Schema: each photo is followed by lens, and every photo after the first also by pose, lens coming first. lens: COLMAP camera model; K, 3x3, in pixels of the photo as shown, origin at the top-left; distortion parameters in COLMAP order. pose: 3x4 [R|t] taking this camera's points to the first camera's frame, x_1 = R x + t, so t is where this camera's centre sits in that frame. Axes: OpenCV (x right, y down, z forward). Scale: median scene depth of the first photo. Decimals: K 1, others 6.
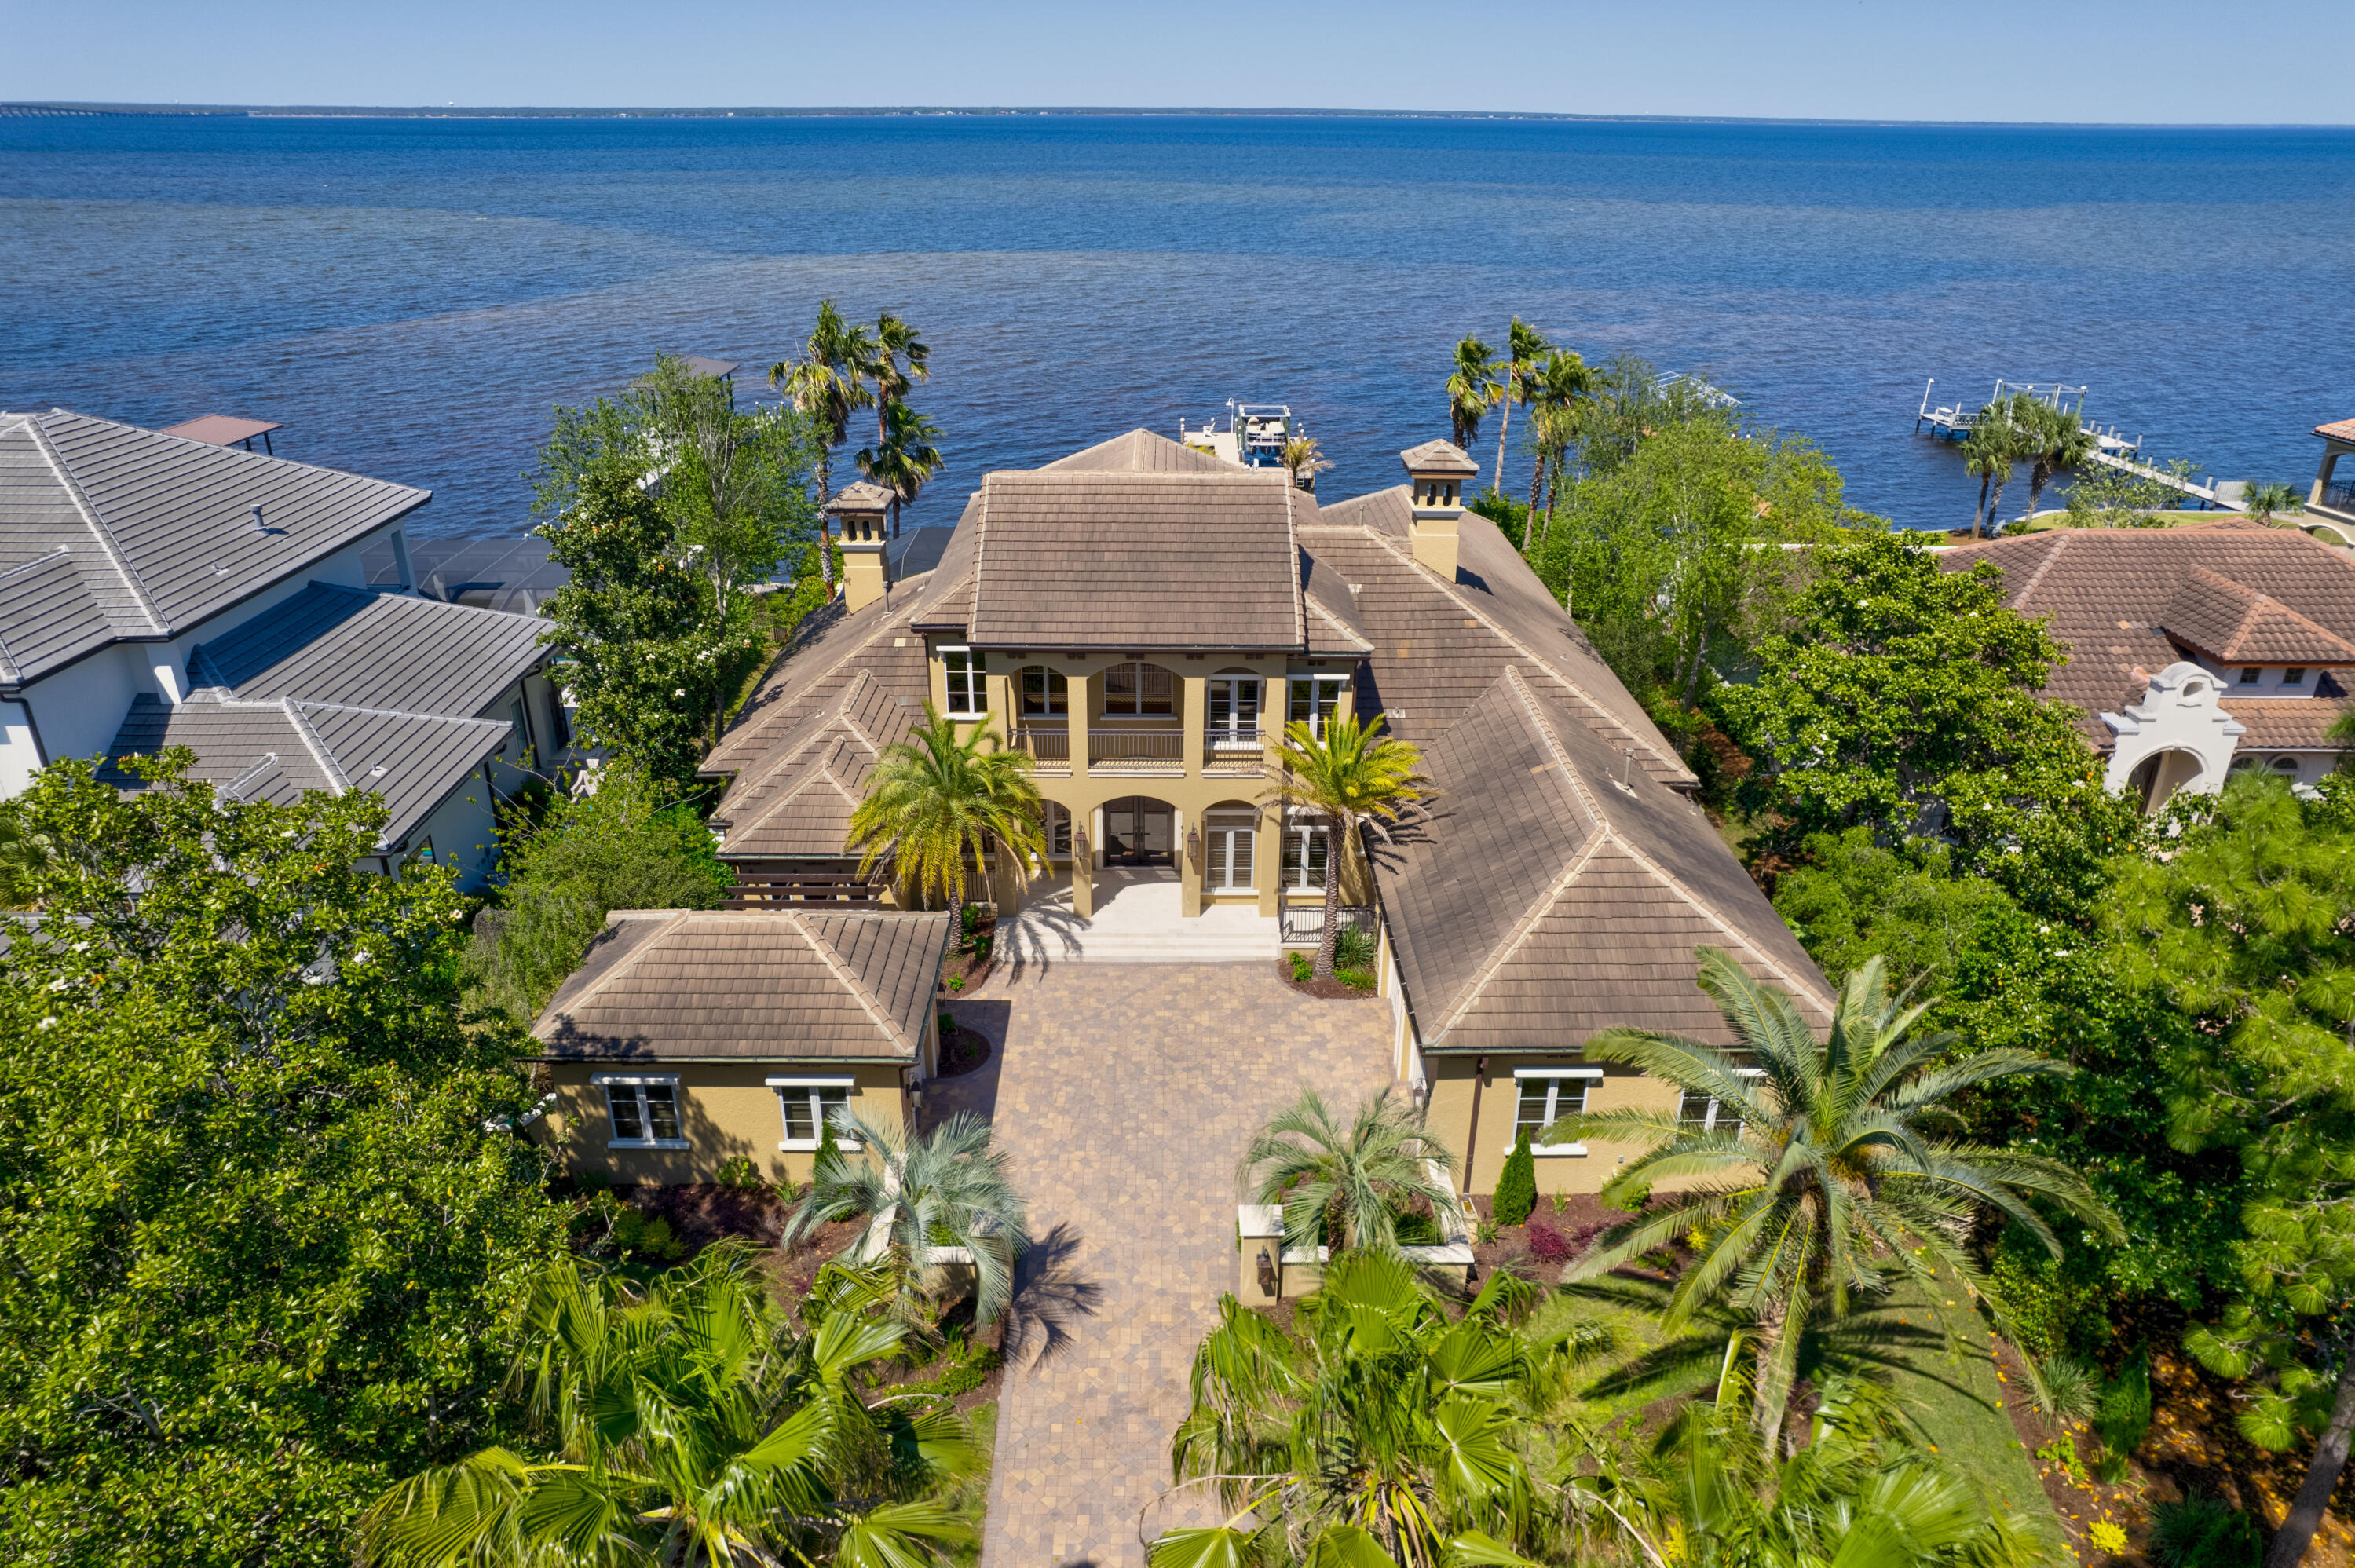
lens RADIAL K [[1508.1, 0, 1177.5], [0, 1508.1, 784.0], [0, 0, 1]] dist [-0.082147, 0.071403]
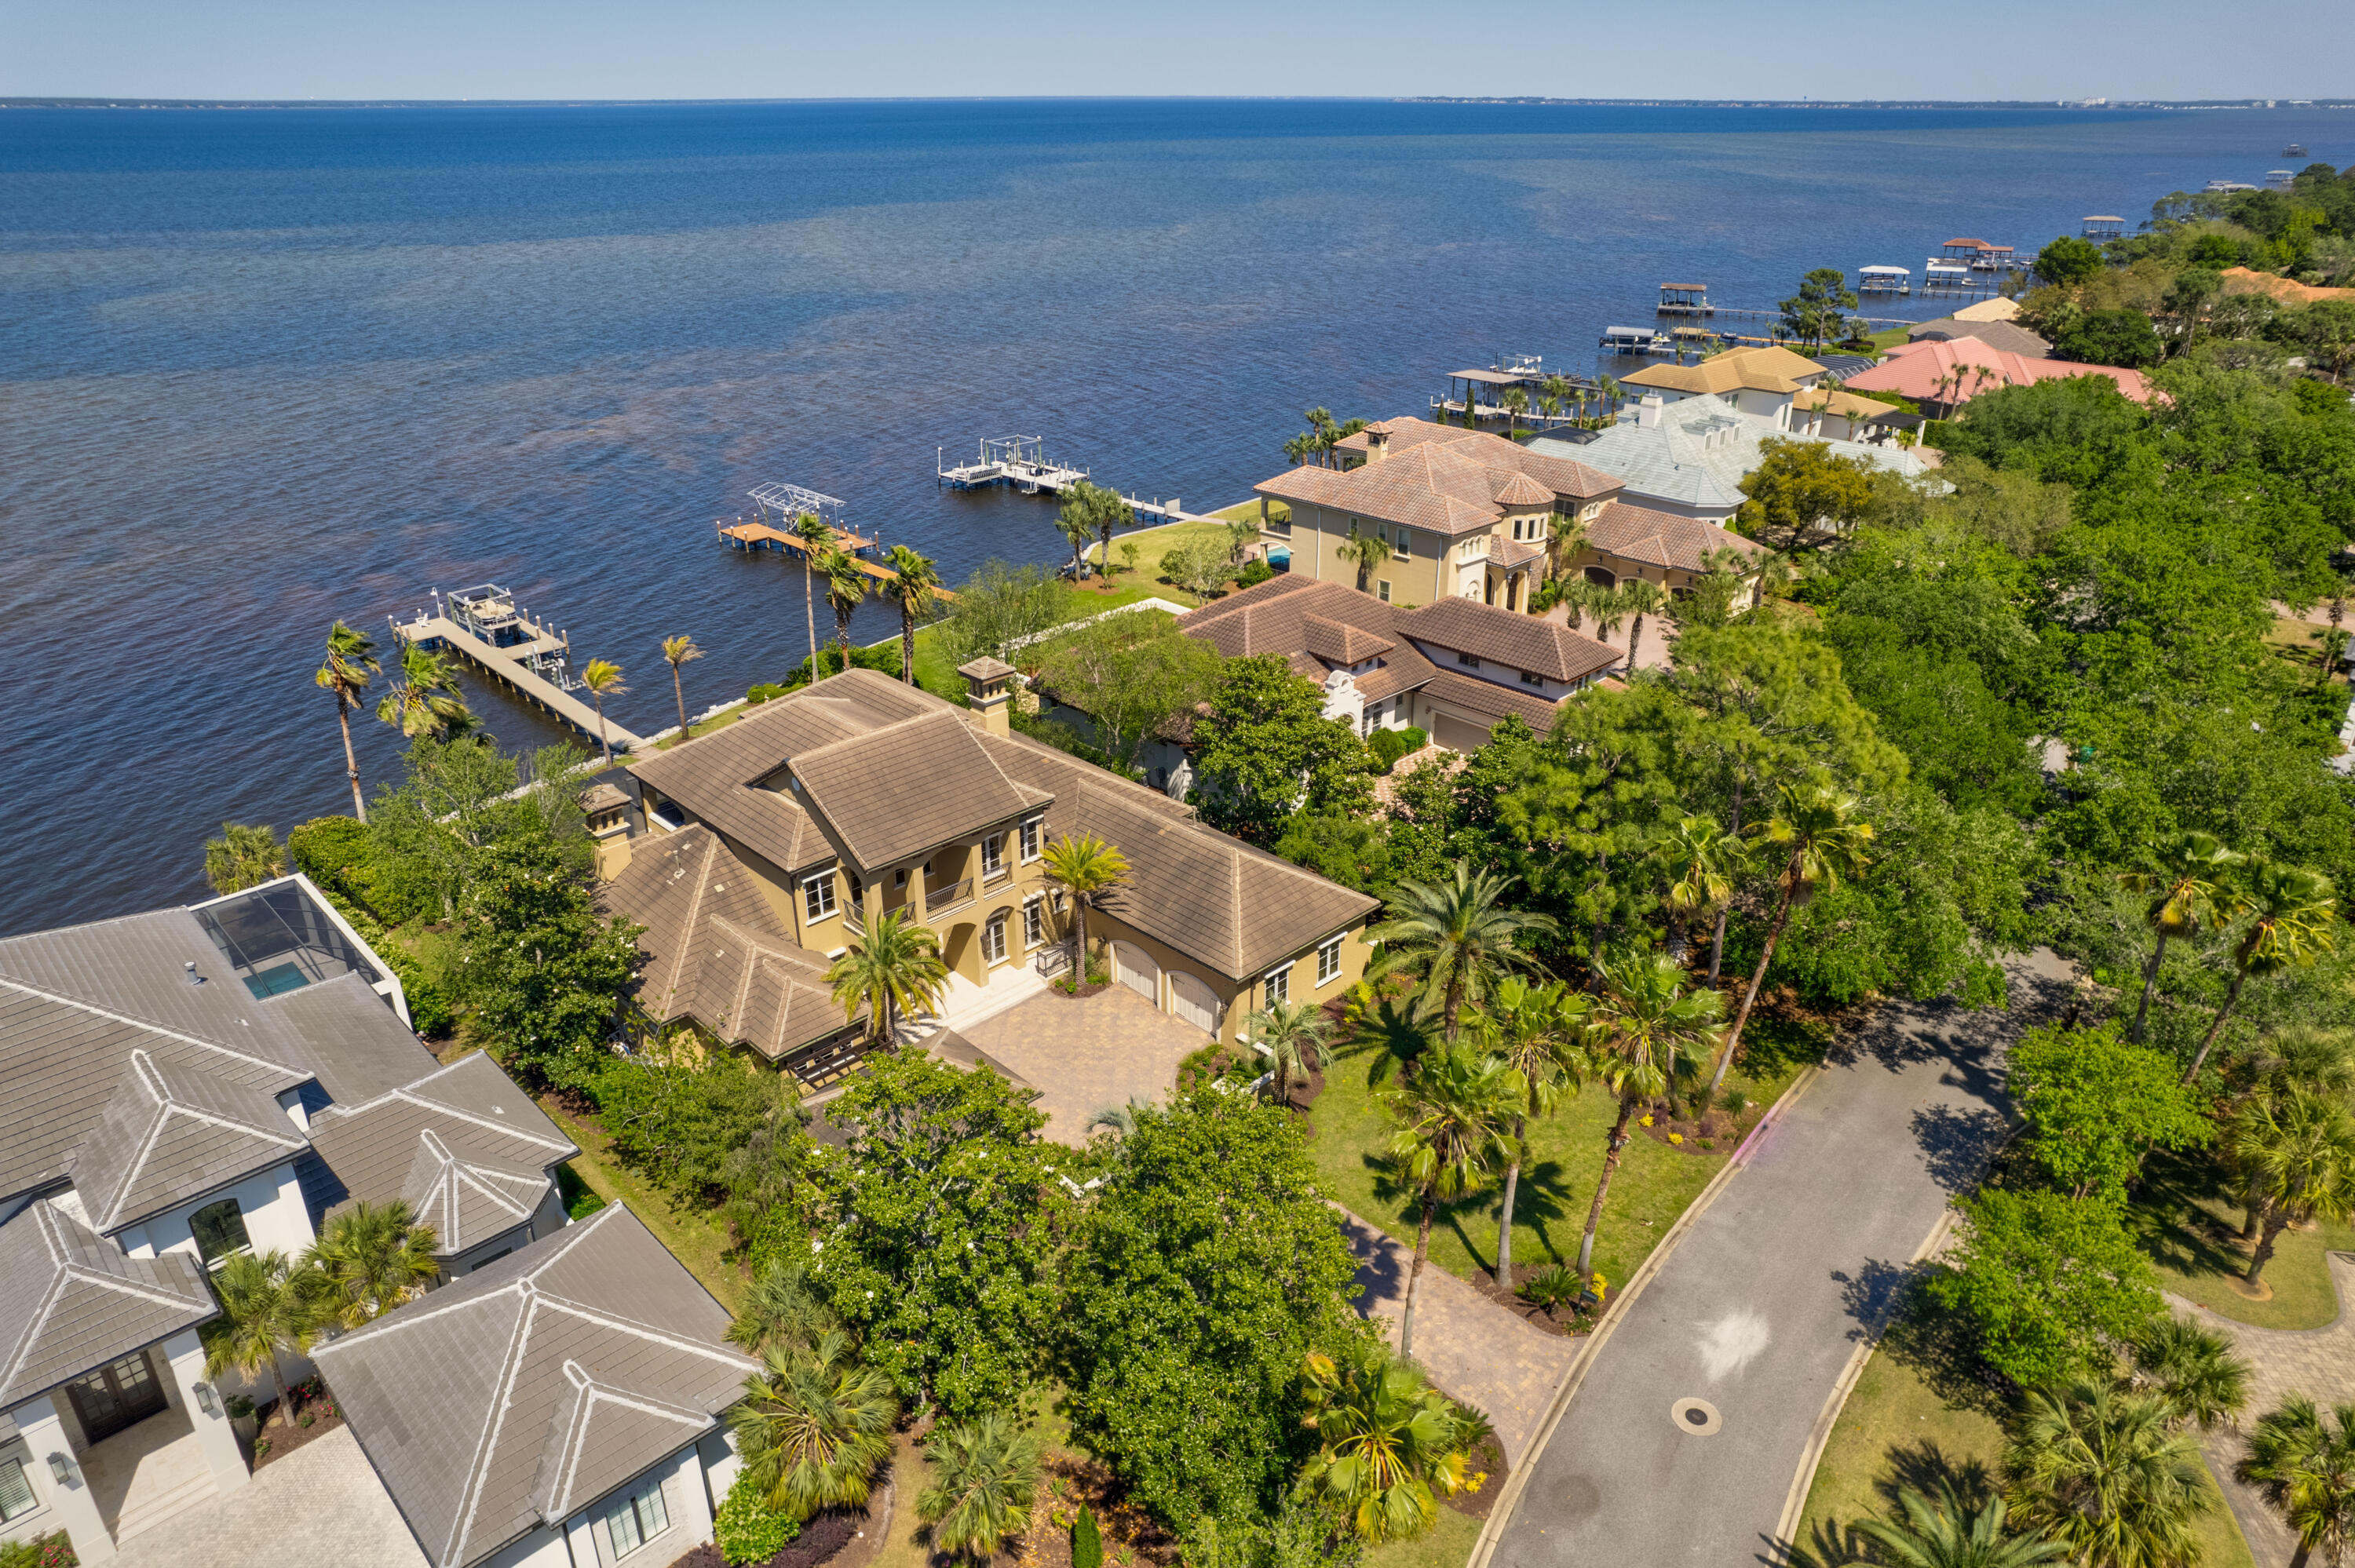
lens RADIAL K [[1529.2, 0, 1177.5], [0, 1529.2, 784.0], [0, 0, 1]] dist [-0.037167, -0.000291]
pose [[0.718567, -0.296266, 0.629197, -0.827358], [0.290668, 0.949852, 0.115296, -0.251684], [-0.631802, 0.100040, 0.768647, -0.420081]]
